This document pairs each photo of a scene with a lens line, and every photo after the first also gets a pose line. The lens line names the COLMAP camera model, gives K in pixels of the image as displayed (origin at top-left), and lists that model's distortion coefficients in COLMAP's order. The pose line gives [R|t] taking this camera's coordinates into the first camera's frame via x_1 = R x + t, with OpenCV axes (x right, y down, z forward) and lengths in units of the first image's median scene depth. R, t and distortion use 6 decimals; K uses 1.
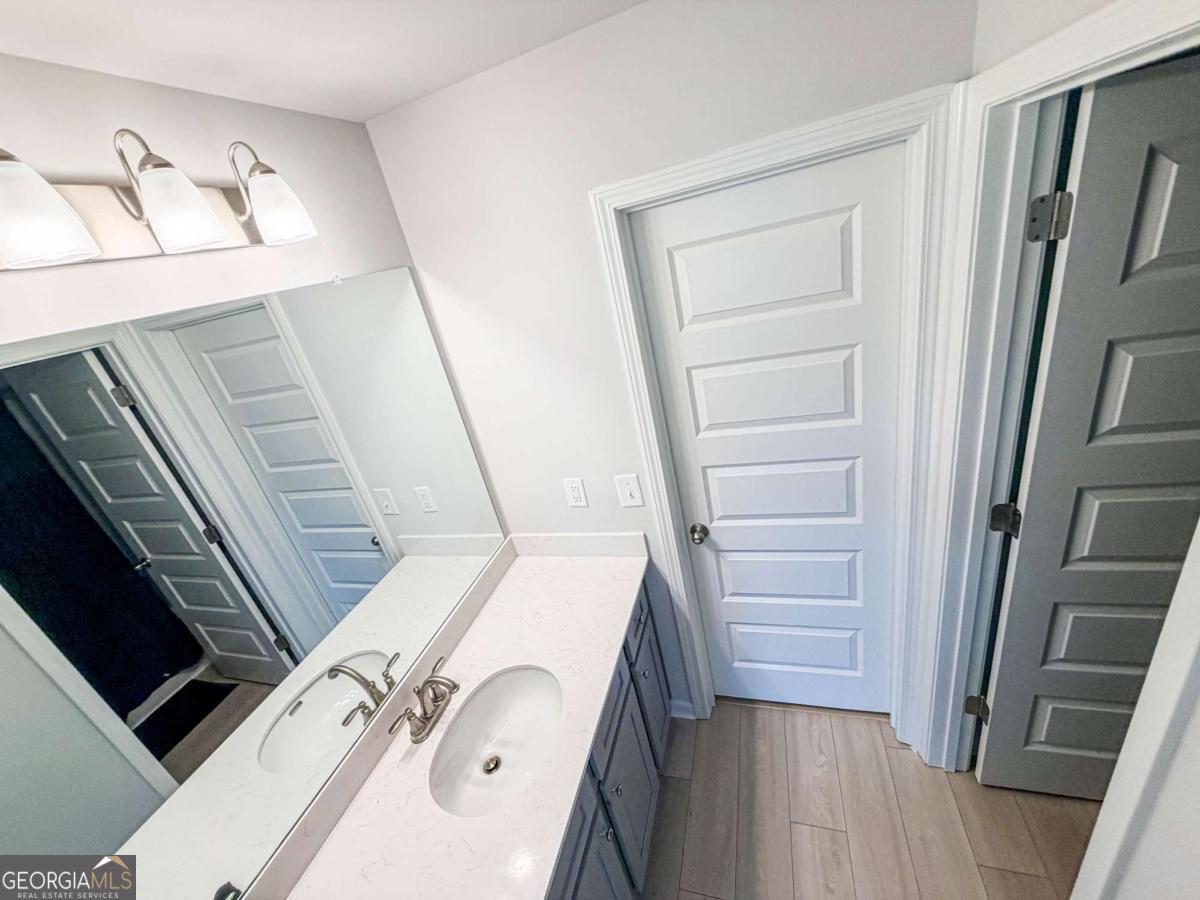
lens RADIAL K [[485.8, 0, 593.6], [0, 485.8, 449.6], [0, 0, 1]] dist [-0.000044, 0.000604]
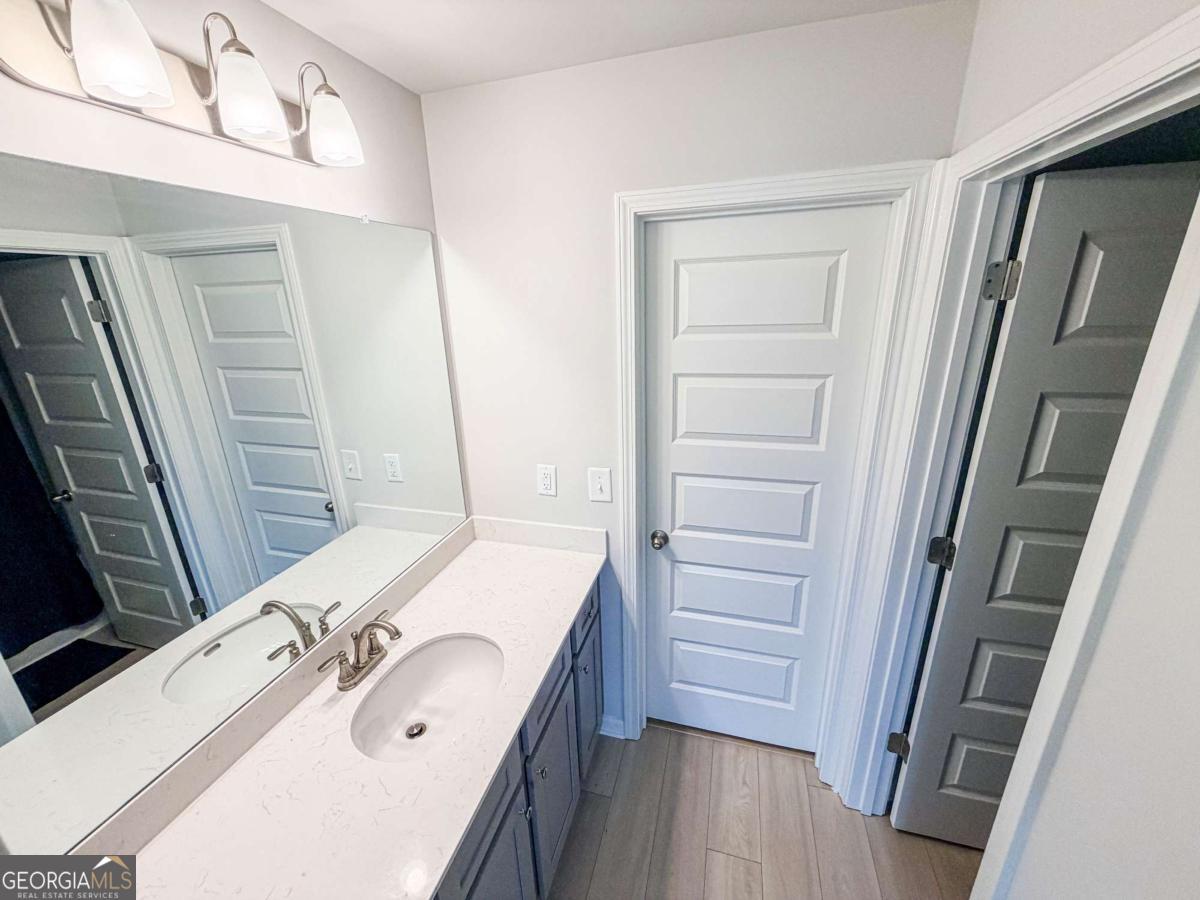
lens RADIAL K [[485.8, 0, 593.2], [0, 485.8, 450.7], [0, 0, 1]] dist [-0.000044, 0.000604]
pose [[0.982227, 0.174486, 0.069174, -0.026987], [-0.166305, 0.979890, -0.110269, 0.143578], [-0.087023, 0.096805, 0.991492, -0.025247]]
